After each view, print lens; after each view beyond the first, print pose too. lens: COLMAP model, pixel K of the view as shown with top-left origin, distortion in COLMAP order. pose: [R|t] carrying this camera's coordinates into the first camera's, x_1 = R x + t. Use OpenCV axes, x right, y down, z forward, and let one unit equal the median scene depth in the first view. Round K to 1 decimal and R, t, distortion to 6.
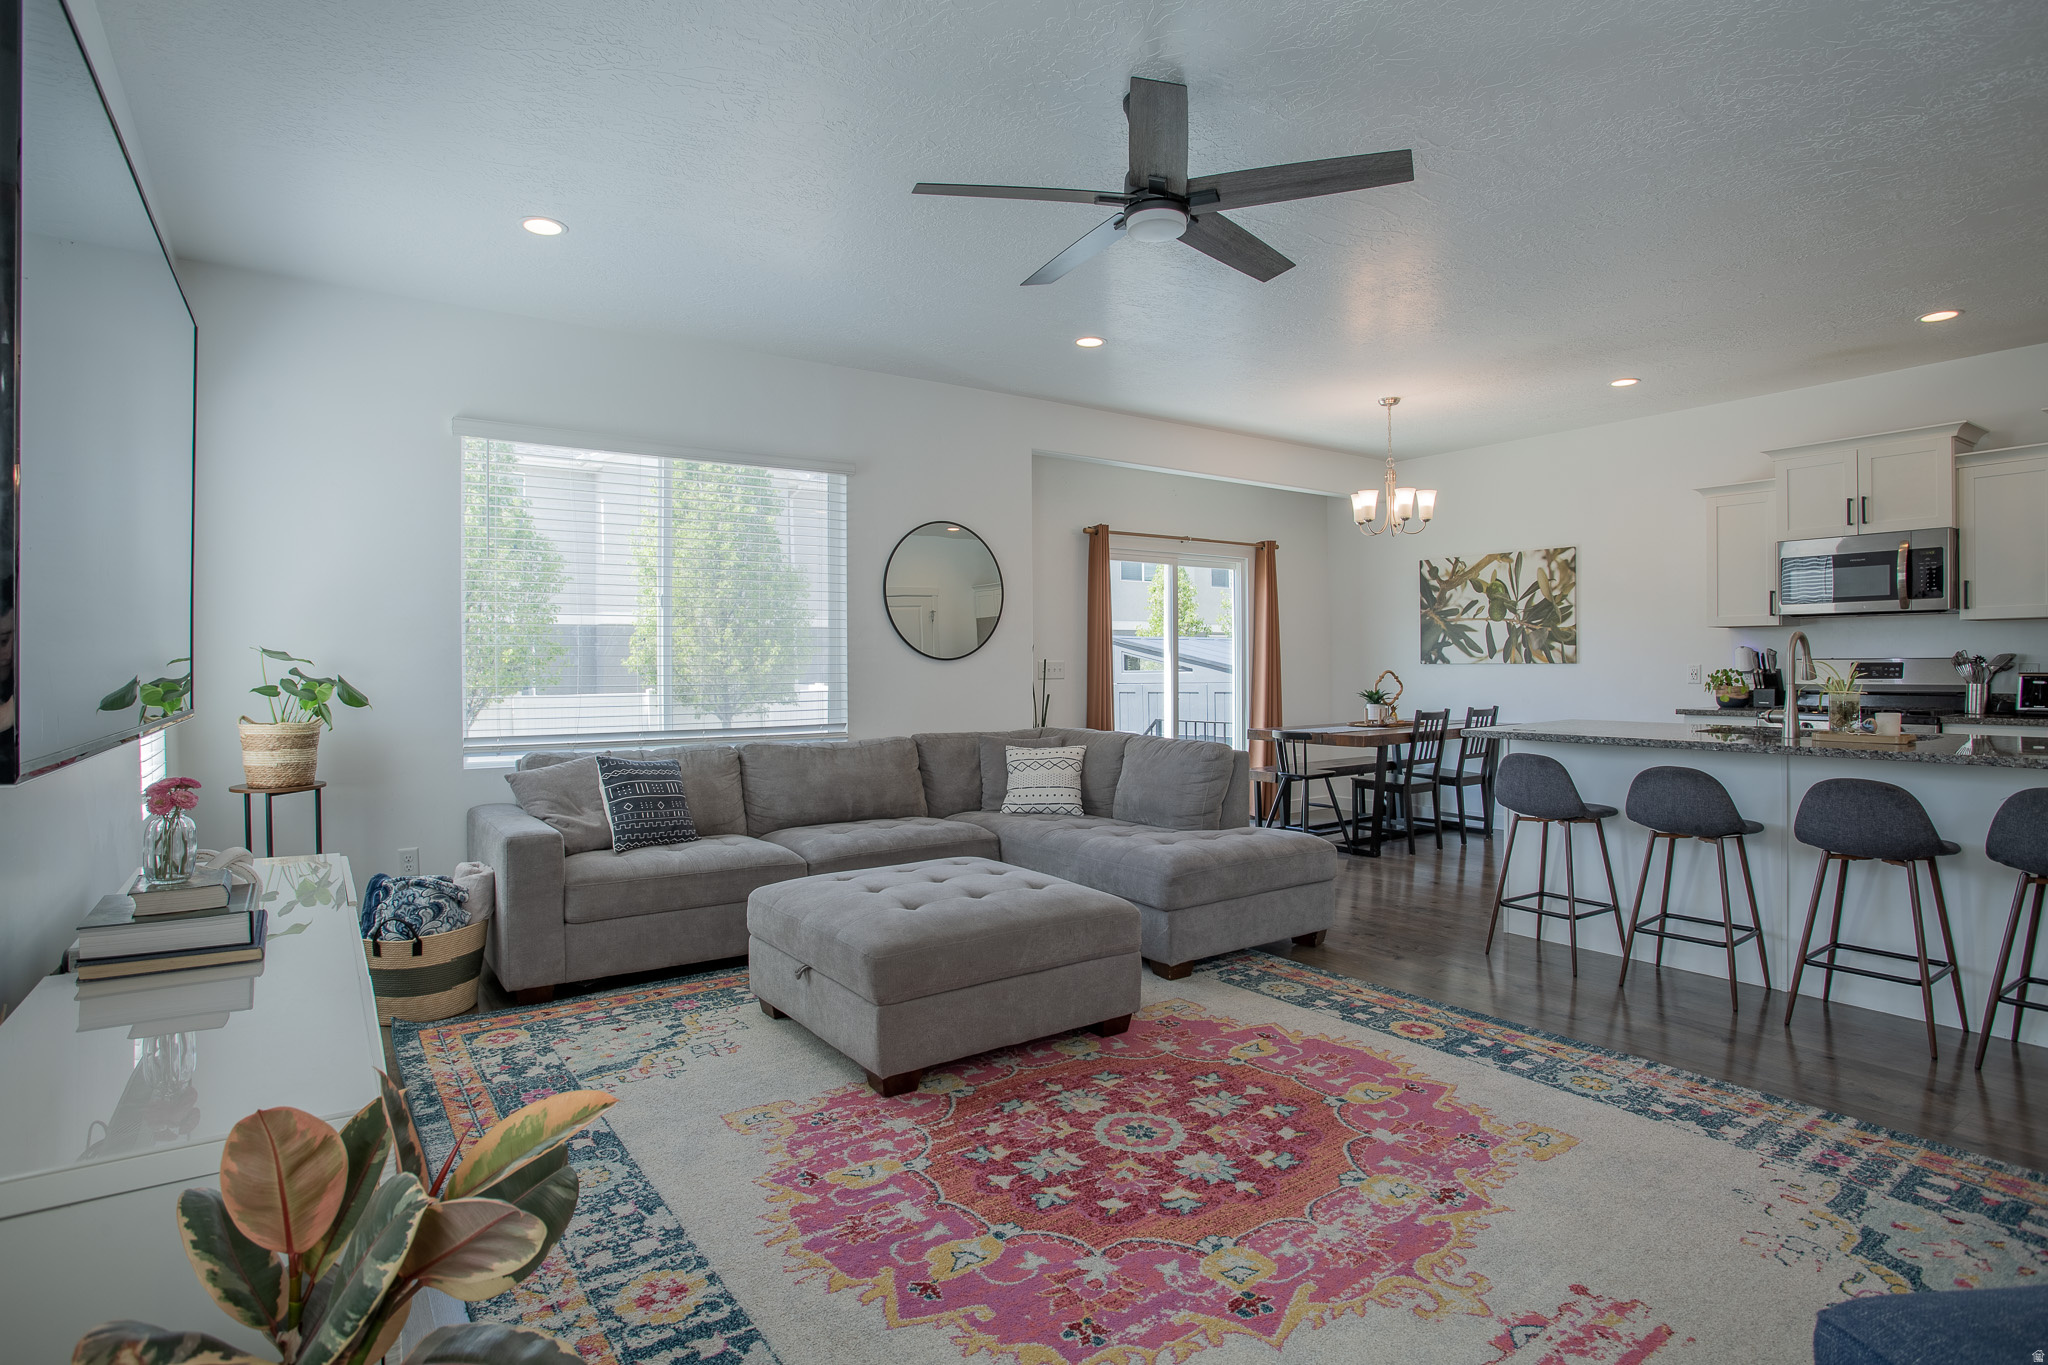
lens RADIAL K [[1048.4, 0, 1016.4], [0, 1048.4, 668.7], [0, 0, 1]] dist [-0.072459, 0.036551]
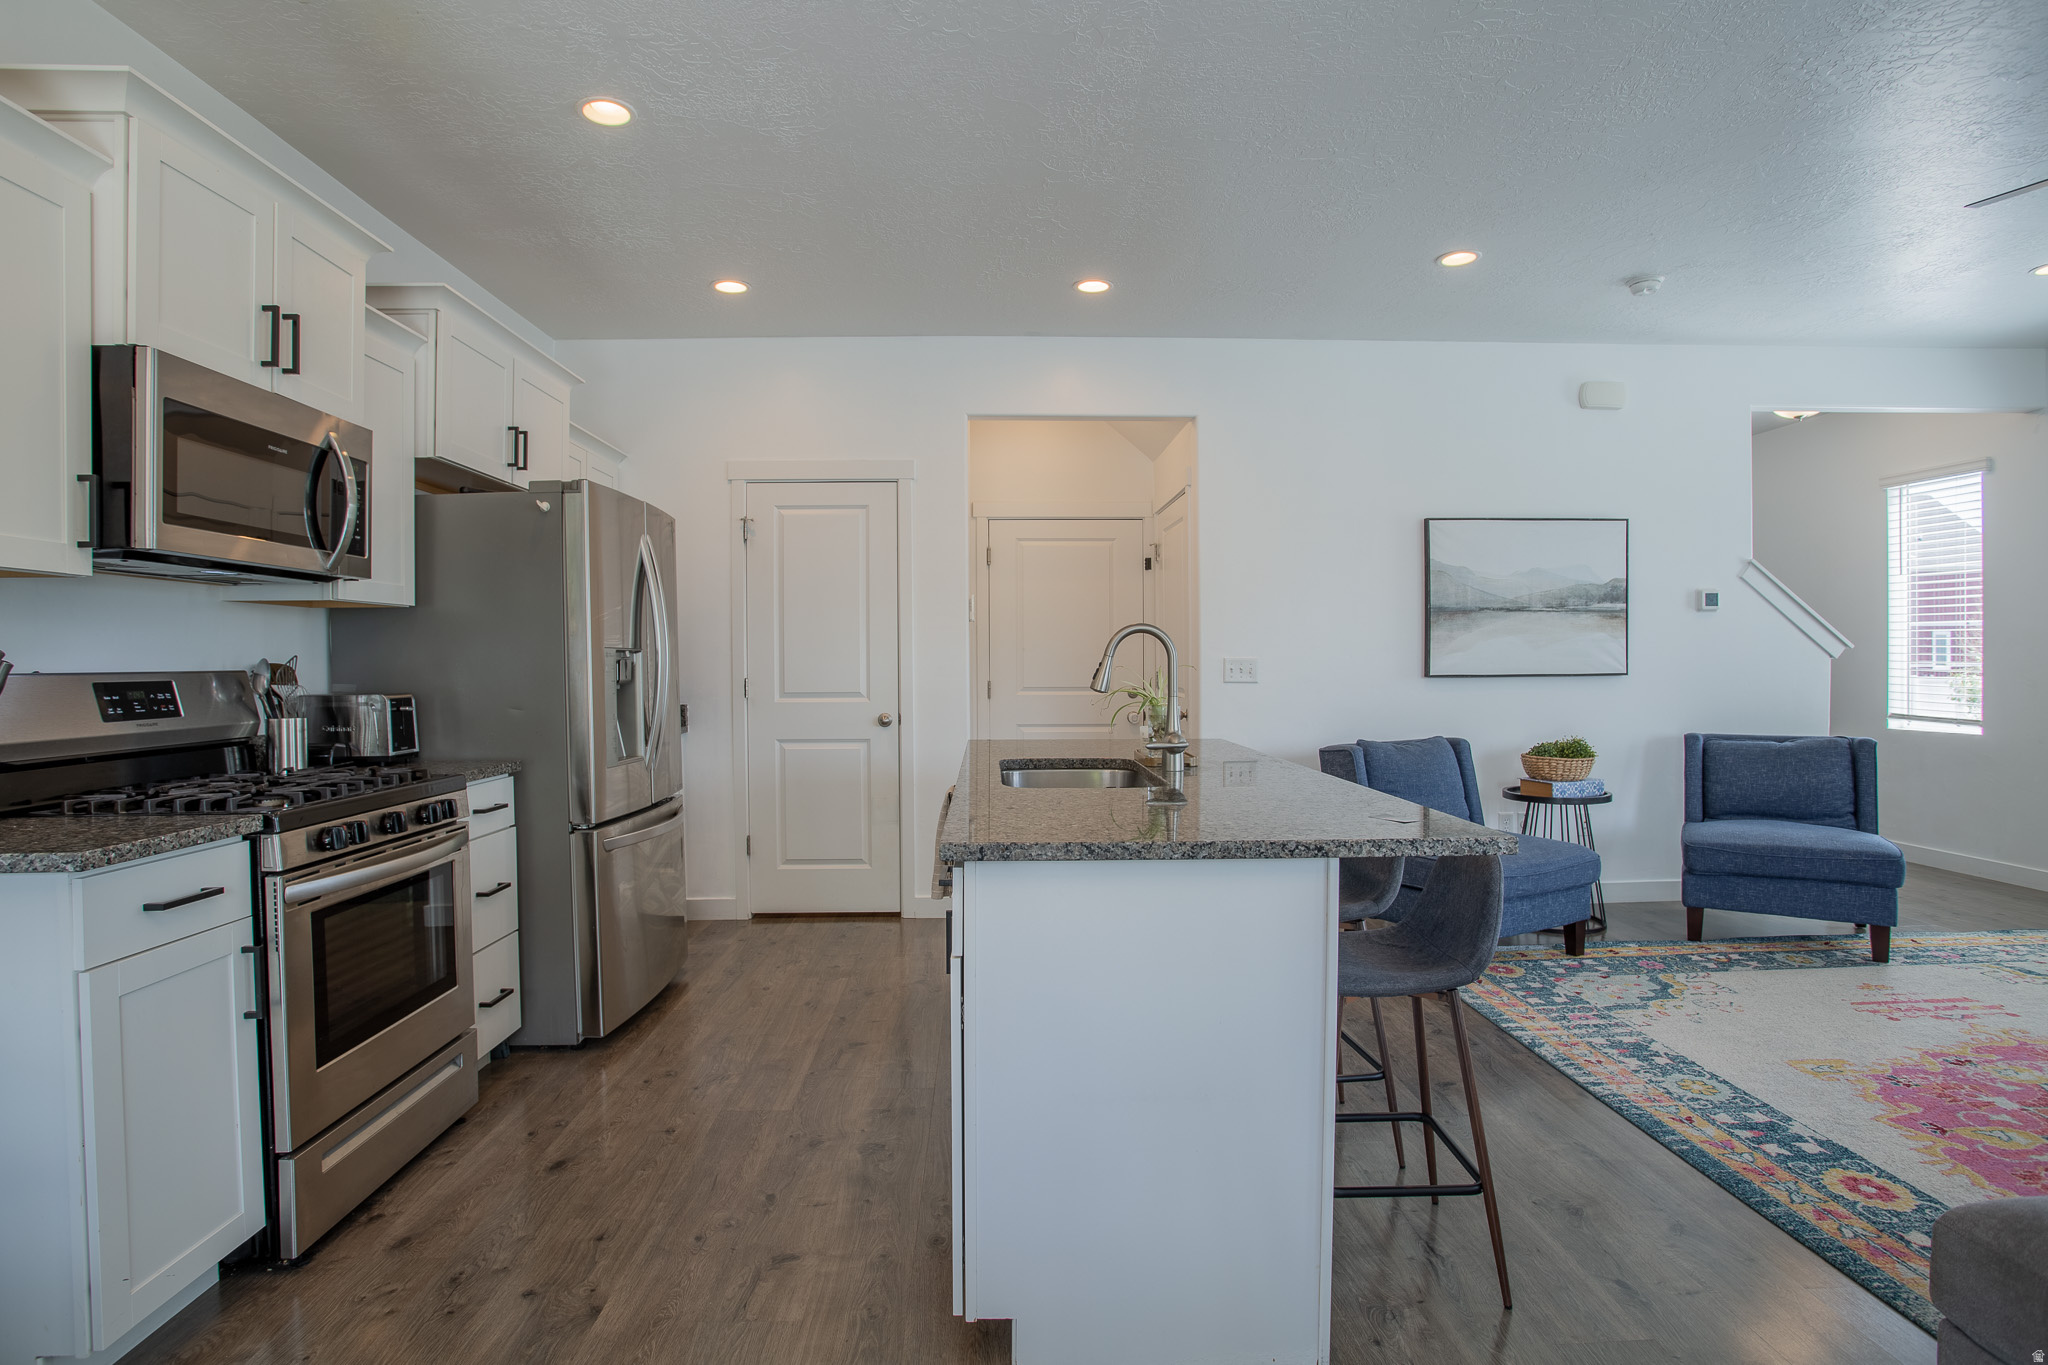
lens RADIAL K [[1041.9, 0, 1017.5], [0, 1041.9, 676.0], [0, 0, 1]] dist [-0.061254, 0.024482]
pose [[-0.834142, 0.005617, 0.551521, 0.398650], [0.016981, 0.999736, 0.015500, -0.011638], [-0.551288, 0.022295, -0.834017, 1.516295]]
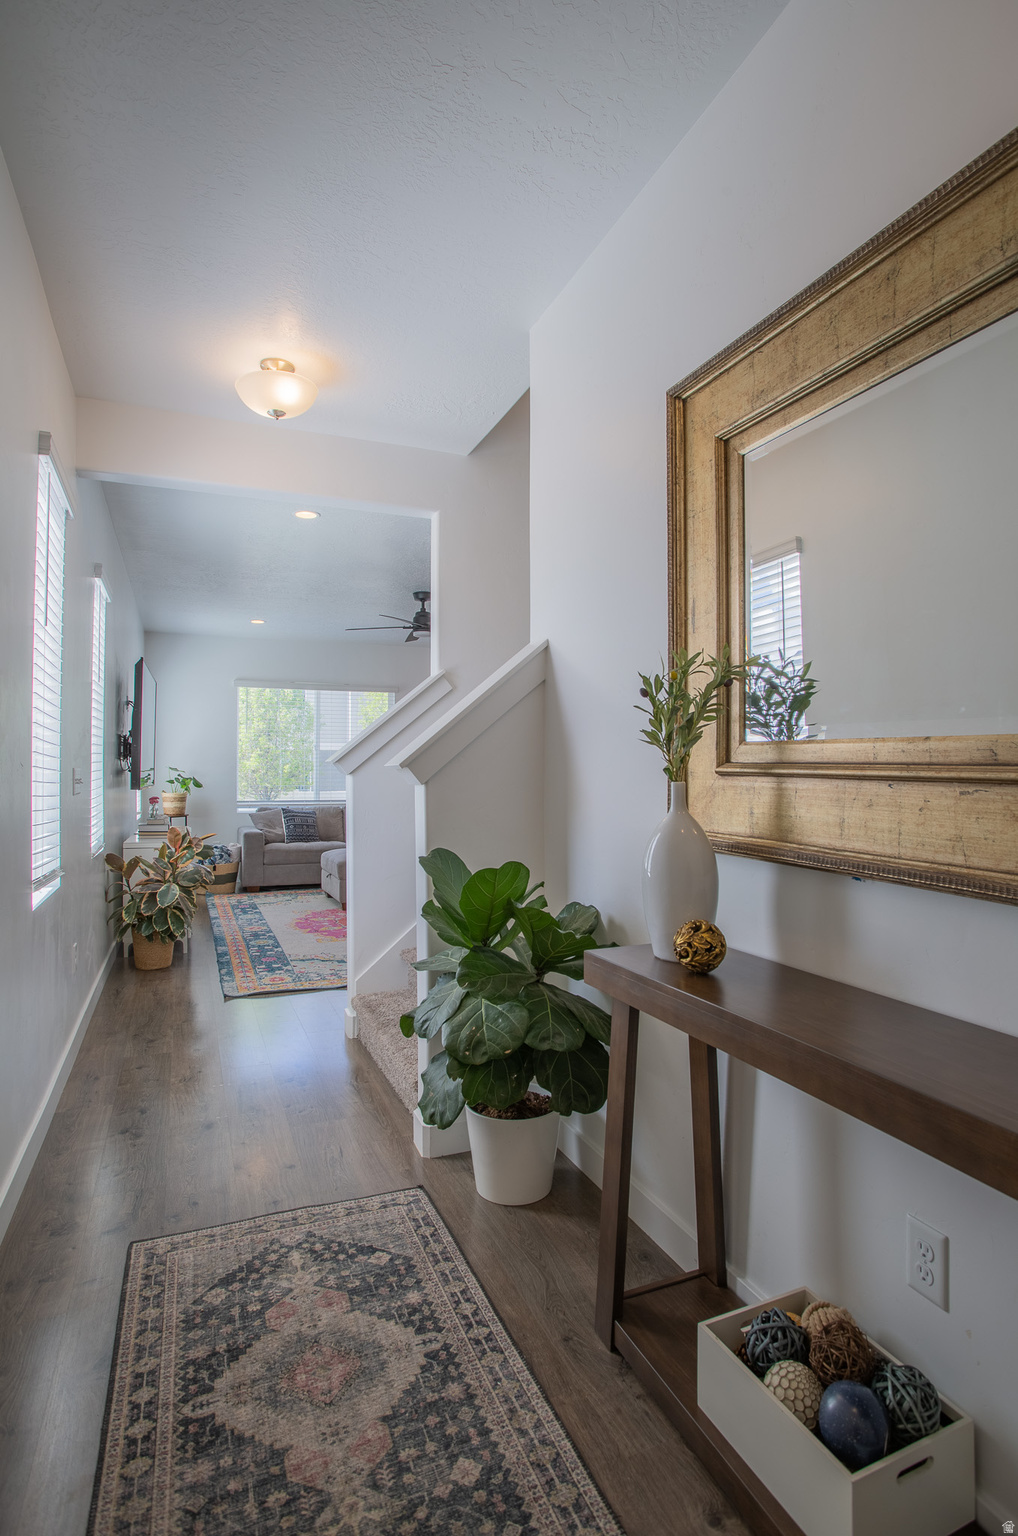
lens RADIAL K [[816.5, 0, 509.0], [0, 816.5, 768.0], [0, 0, 1]] dist [-0.080596, 0.043677]
pose [[0.972935, 0.002920, -0.231060, 0.646911], [-0.005365, 0.999936, -0.009952, 0.000770], [0.231016, 0.010922, 0.972889, -0.893446]]
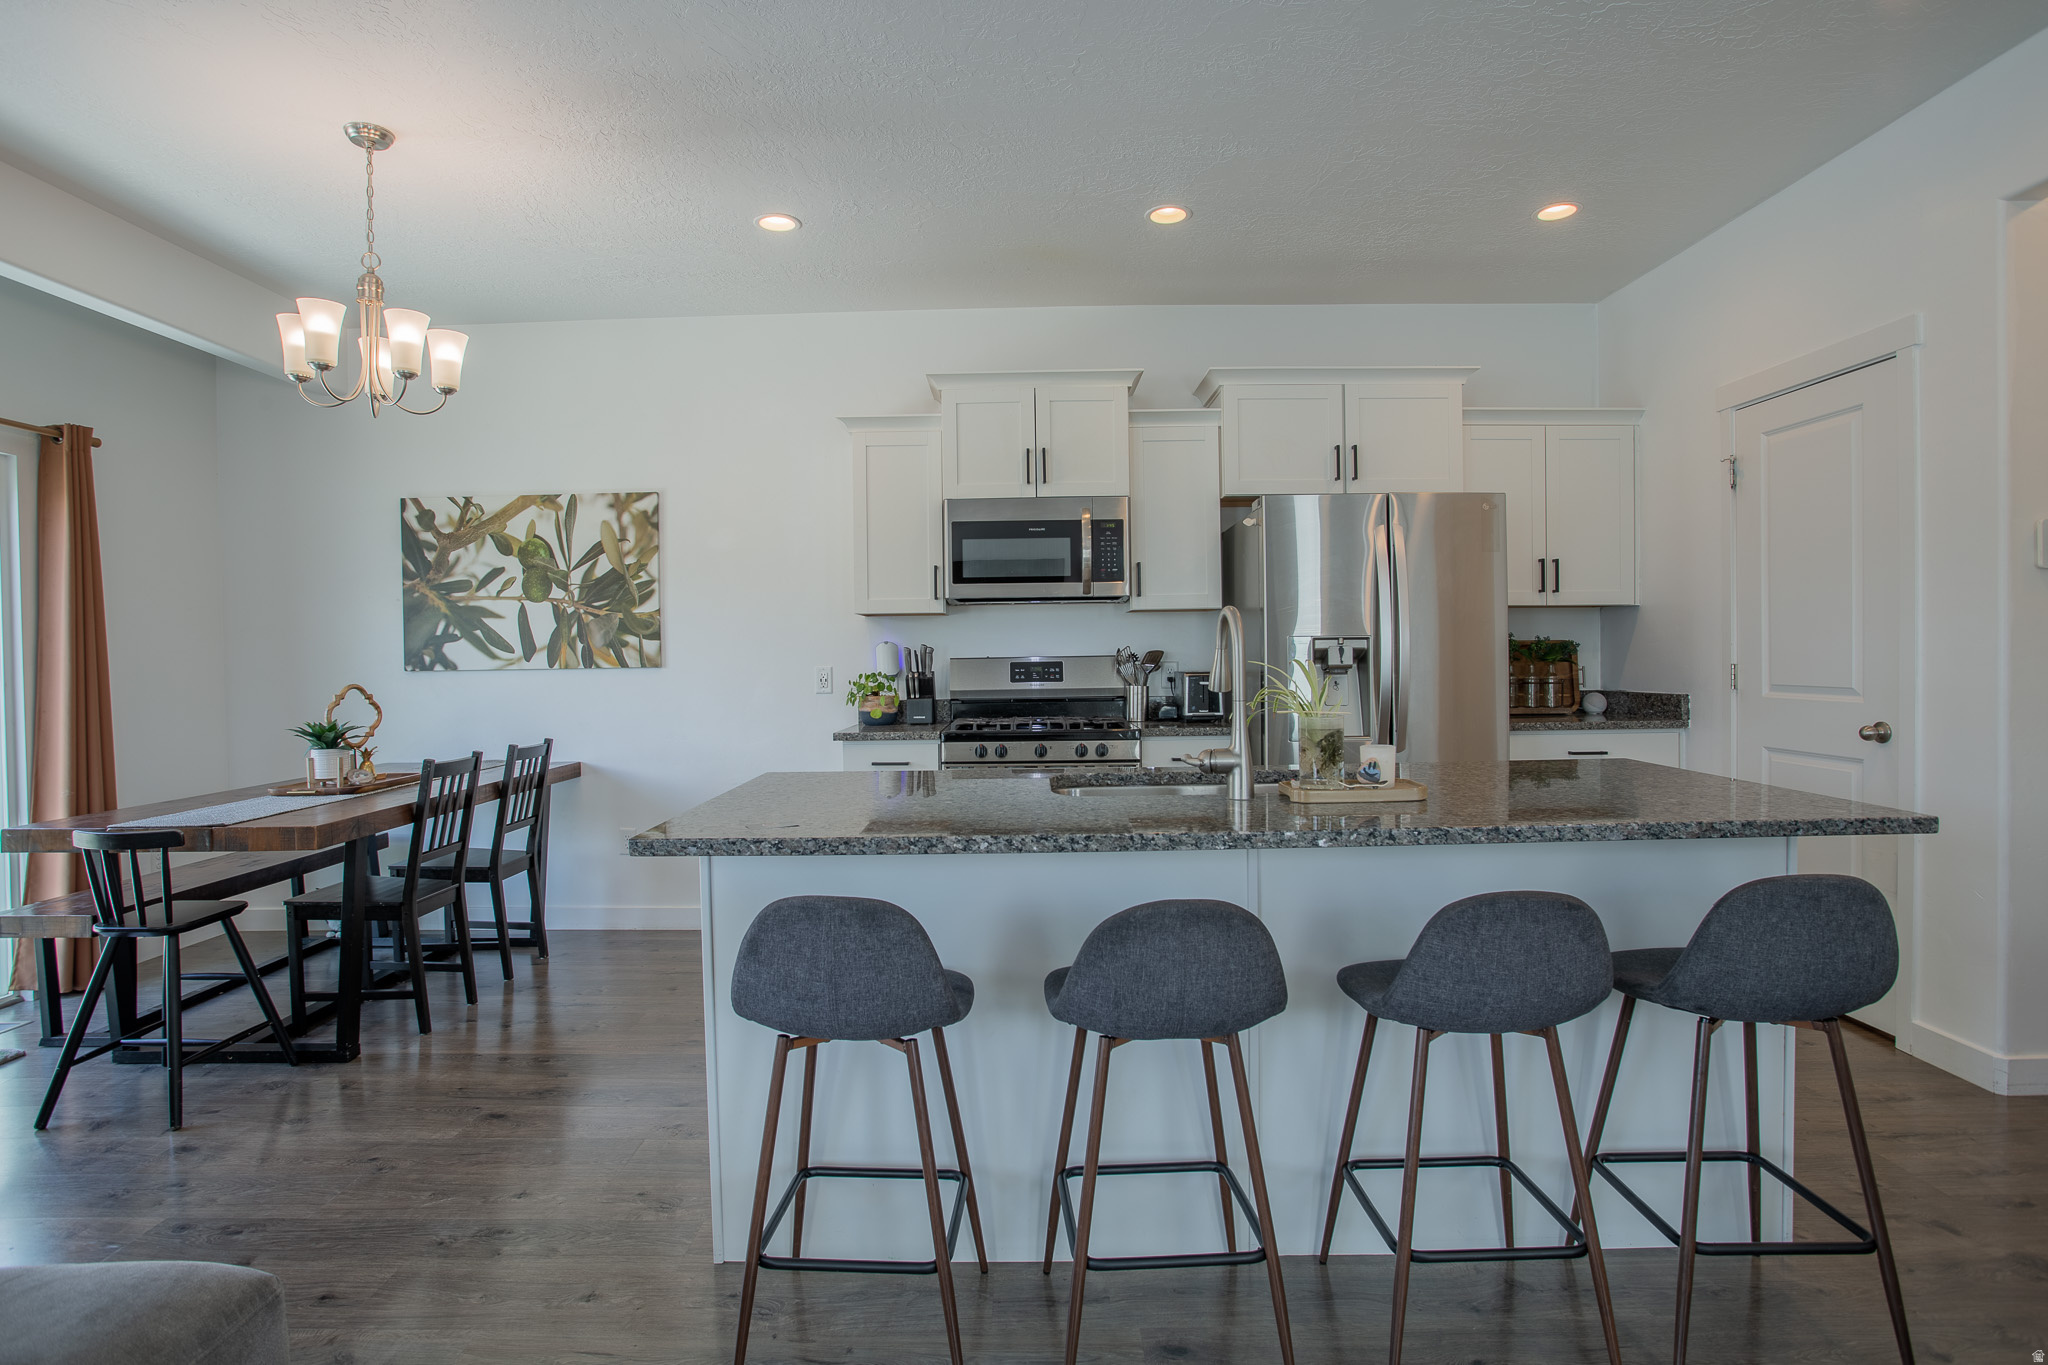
lens RADIAL K [[1056.0, 0, 1012.3], [0, 1056.0, 672.5], [0, 0, 1]] dist [-0.074035, 0.037981]
pose [[0.583641, -0.014671, 0.811879, 0.207596], [0.015035, 0.999861, 0.007260, -0.005464], [-0.811873, 0.007969, 0.583780, 0.693439]]
